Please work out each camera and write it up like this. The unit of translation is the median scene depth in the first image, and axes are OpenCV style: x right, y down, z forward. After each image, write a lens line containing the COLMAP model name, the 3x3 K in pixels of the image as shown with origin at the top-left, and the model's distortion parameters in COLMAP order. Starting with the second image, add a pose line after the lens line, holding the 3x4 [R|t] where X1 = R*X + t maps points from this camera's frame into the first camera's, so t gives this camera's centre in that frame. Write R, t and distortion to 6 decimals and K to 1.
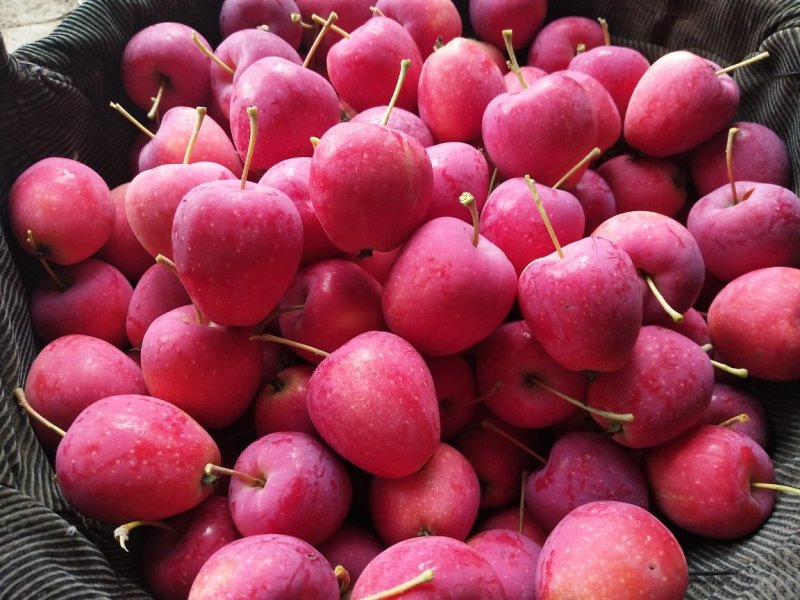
lens RADIAL K [[635.9, 0, 400.3], [0, 635.9, 301.1], [0, 0, 1]] dist [0.039921, -0.102528]
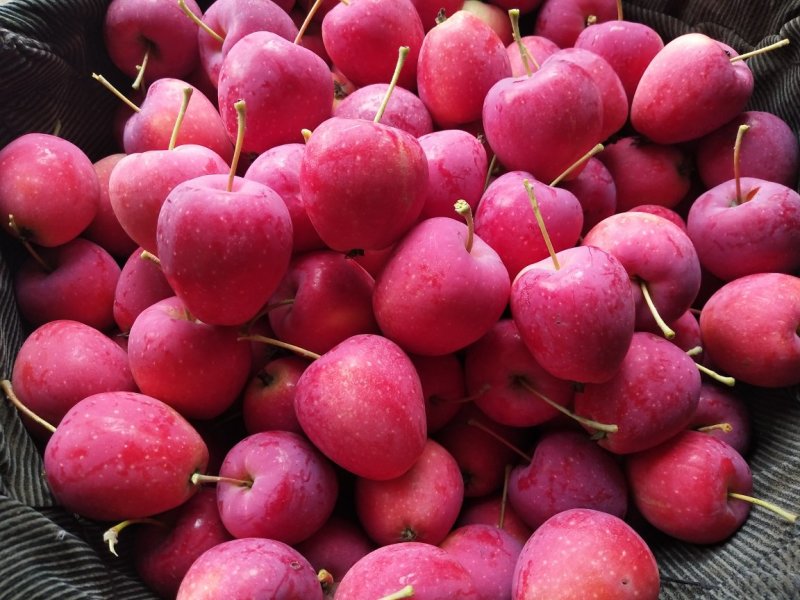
lens RADIAL K [[635.9, 0, 401.4], [0, 635.9, 303.4], [0, 0, 1]] dist [0.039921, -0.102528]
pose [[0.999510, 0.029900, 0.009279, 0.006944], [-0.030786, 0.992557, 0.117826, -0.115366], [-0.005687, -0.118054, 0.992991, 0.020984]]
